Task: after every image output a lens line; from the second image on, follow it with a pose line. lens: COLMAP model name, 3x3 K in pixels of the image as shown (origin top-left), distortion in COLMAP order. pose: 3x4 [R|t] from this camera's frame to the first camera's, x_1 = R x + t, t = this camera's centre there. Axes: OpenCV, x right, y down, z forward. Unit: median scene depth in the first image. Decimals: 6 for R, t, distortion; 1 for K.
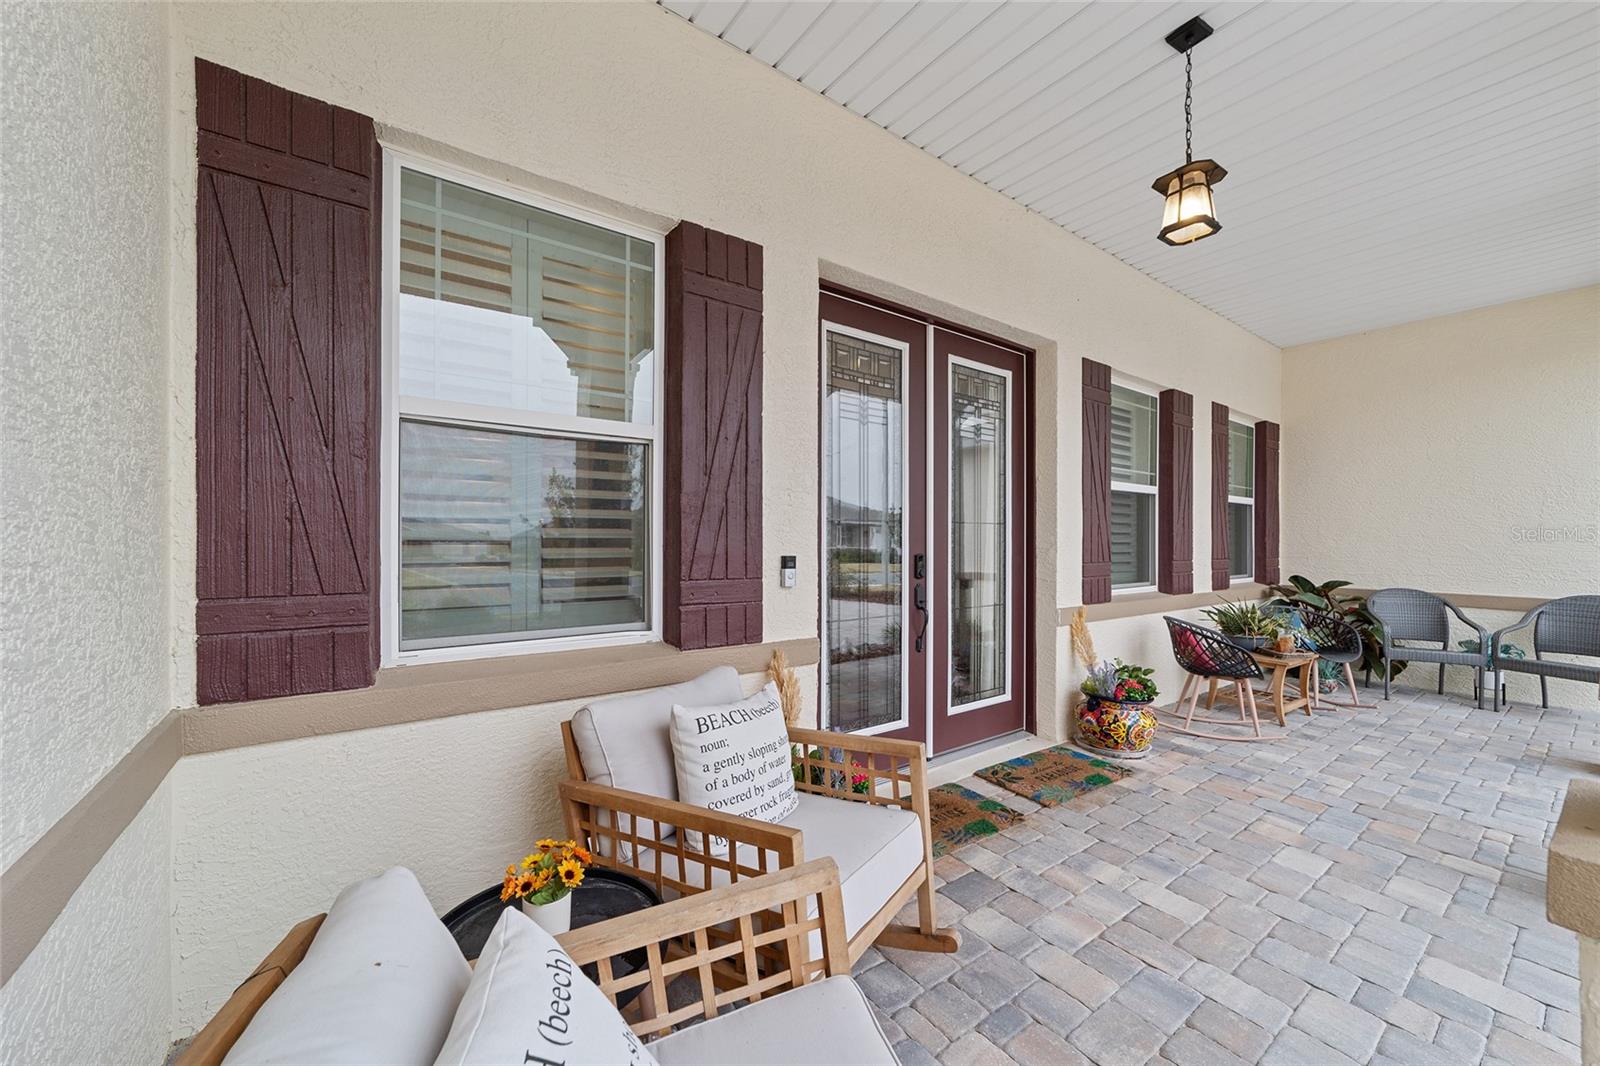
lens RADIAL K [[613.3, 0, 801.6], [0, 613.3, 545.4], [0, 0, 1]] dist [-0.005879, 0.003830]
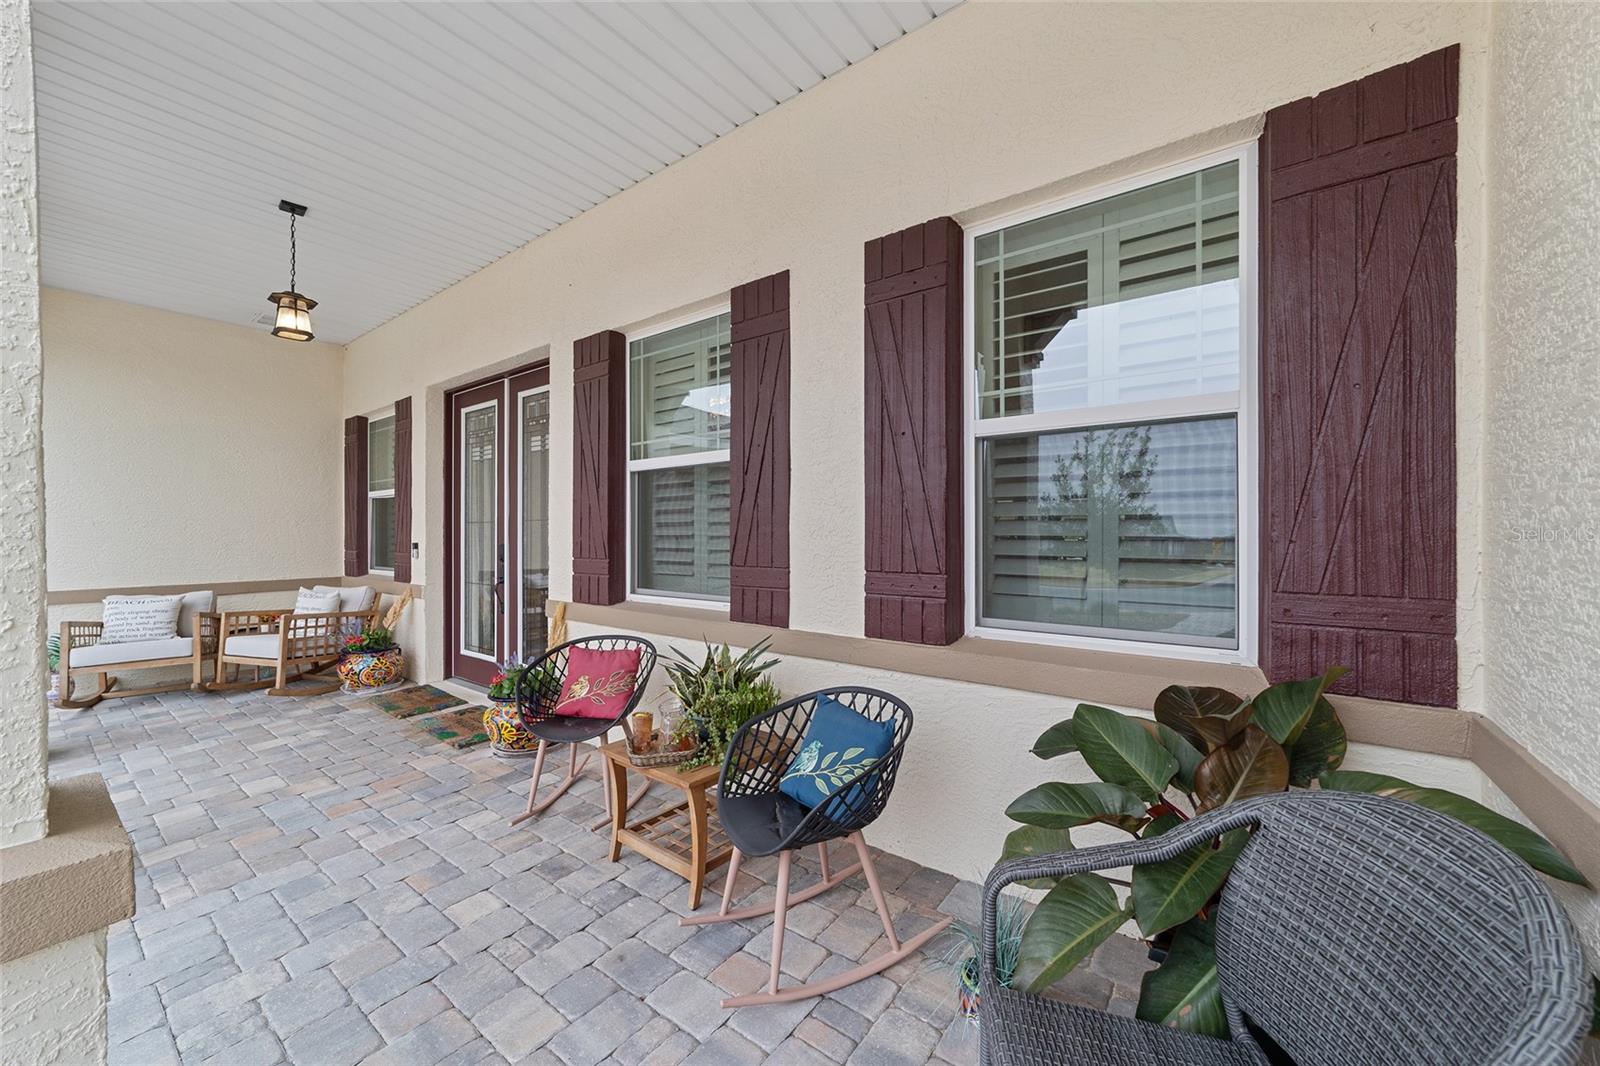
lens RADIAL K [[613.3, 0, 801.8], [0, 613.3, 530.9], [0, 0, 1]] dist [-0.005879, 0.003830]
pose [[0.278395, -0.011074, -0.960403, 1.765534], [-0.008947, 0.999860, -0.014122, -0.003501], [0.960425, 0.012524, 0.278257, 1.284212]]
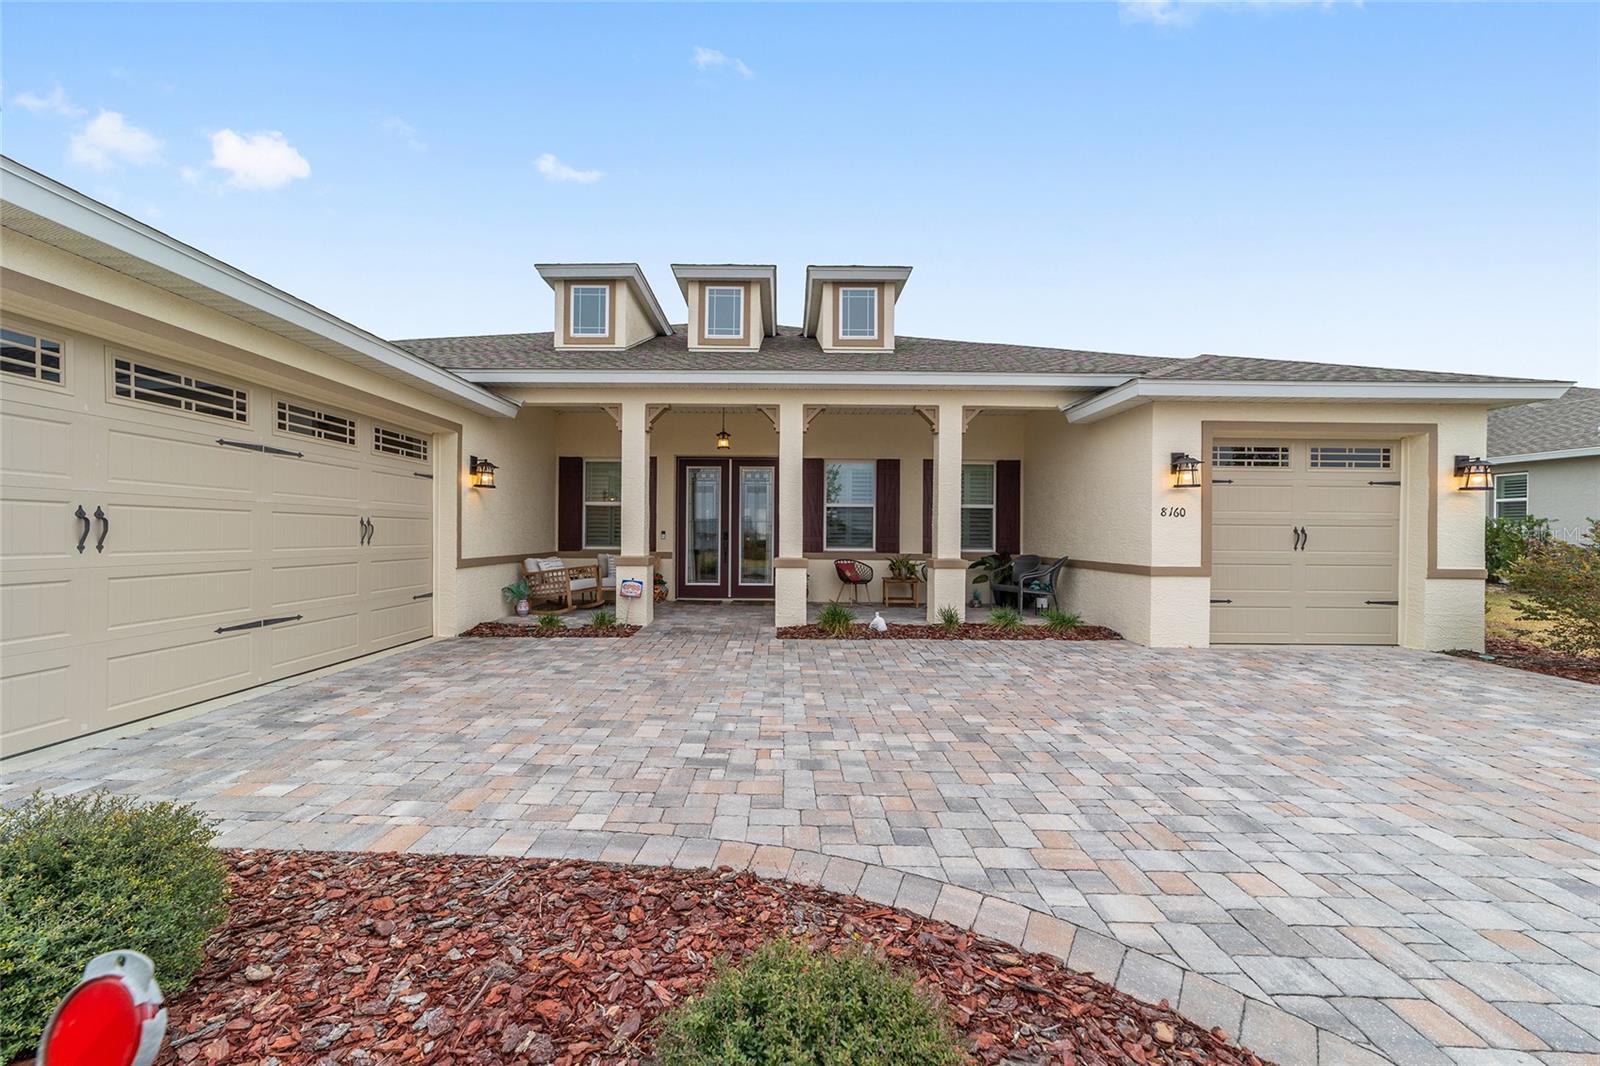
lens RADIAL K [[613.3, 0, 789.1], [0, 613.3, 534.9], [0, 0, 1]] dist [-0.005879, 0.003830]
pose [[0.815371, 0.004975, -0.578917, 2.342031], [-0.008494, 0.999958, -0.003369, 0.037133], [0.578876, 0.007664, 0.815379, -1.423154]]
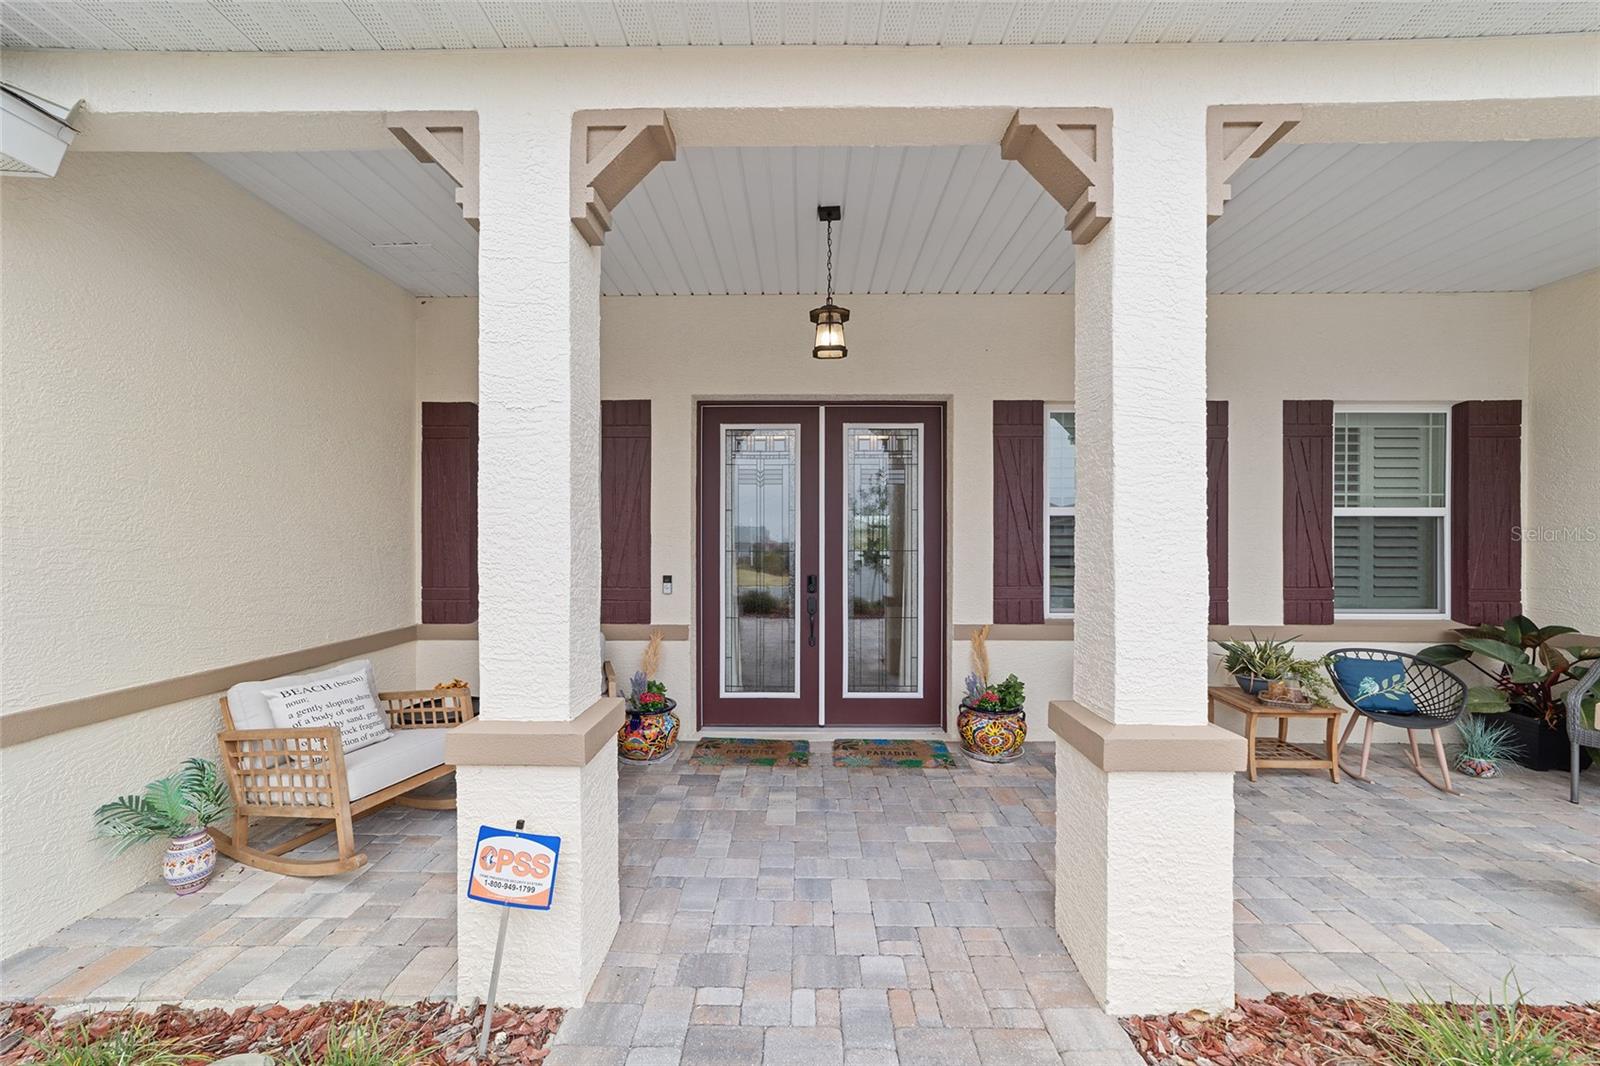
lens RADIAL K [[613.3, 0, 796.6], [0, 613.3, 542.4], [0, 0, 1]] dist [-0.005879, 0.003830]
pose [[0.802120, 0.003497, -0.597152, 1.009161], [-0.002760, 0.999994, 0.002149, -0.062575], [0.597156, -0.000075, 0.802125, -0.126432]]
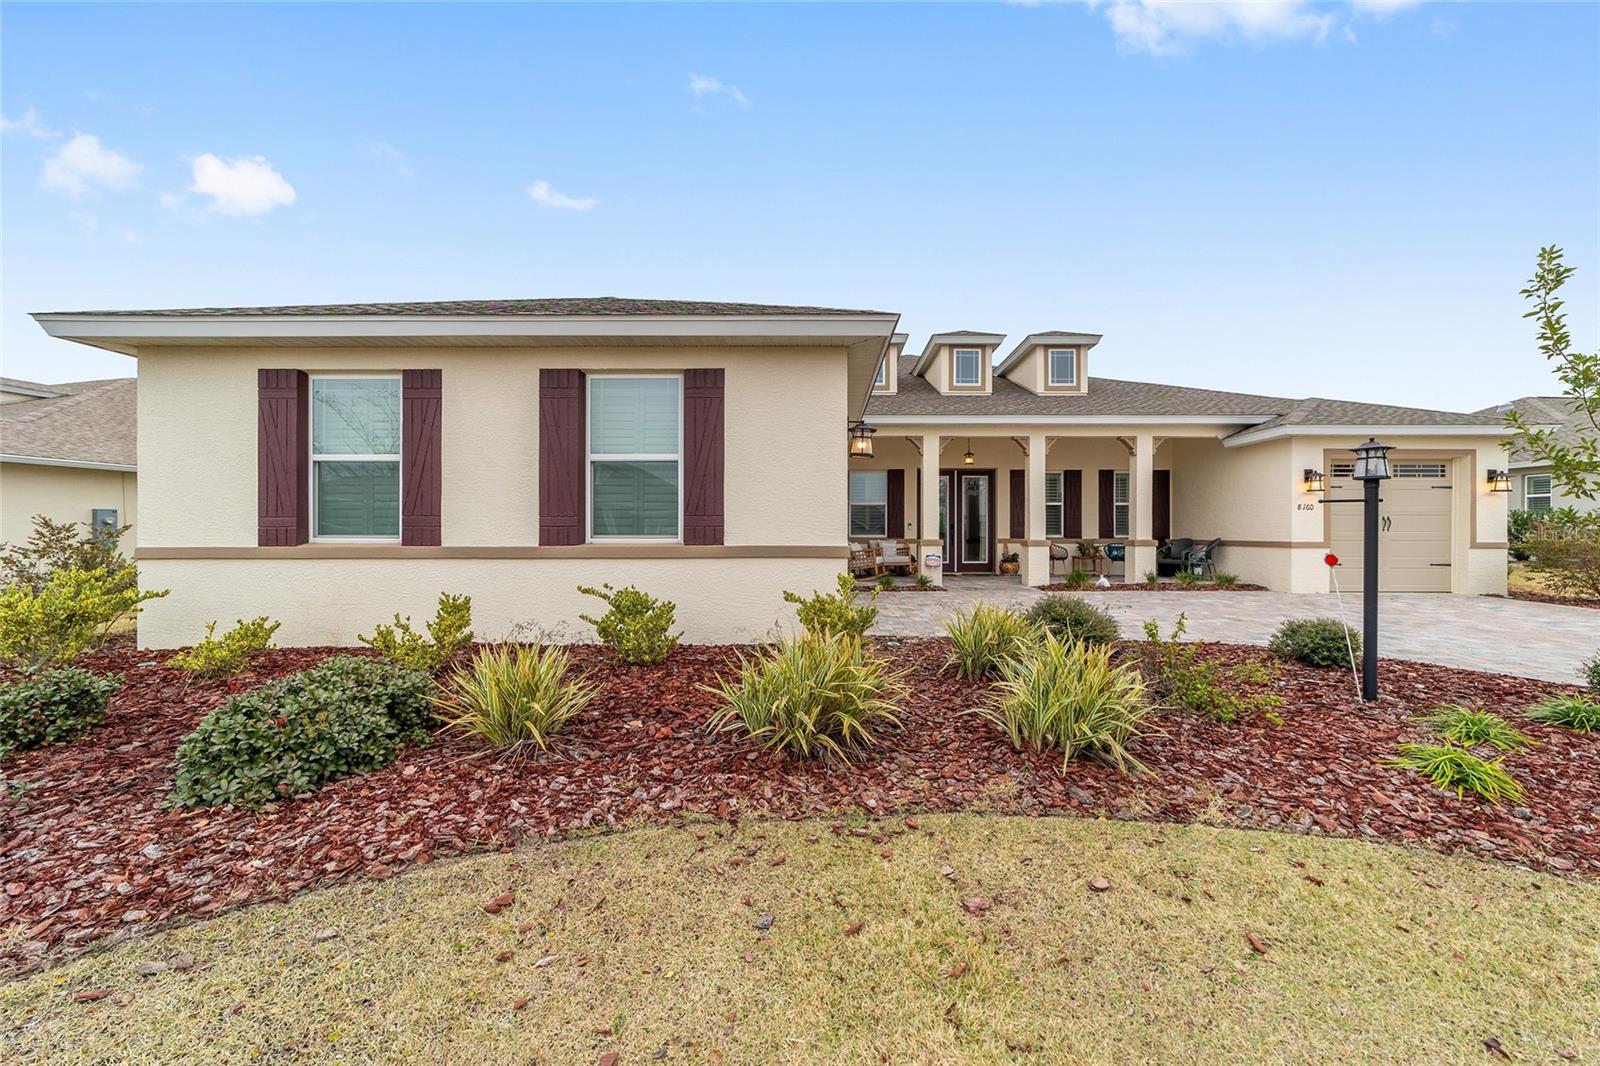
lens RADIAL K [[613.3, 0, 823.8], [0, 613.3, 533.2], [0, 0, 1]] dist [-0.005879, 0.003830]
pose [[0.813181, 0.000190, -0.582011, 2.011401], [-0.002016, 0.999995, -0.002490, 0.093849], [0.582008, 0.003198, 0.813177, -3.095246]]
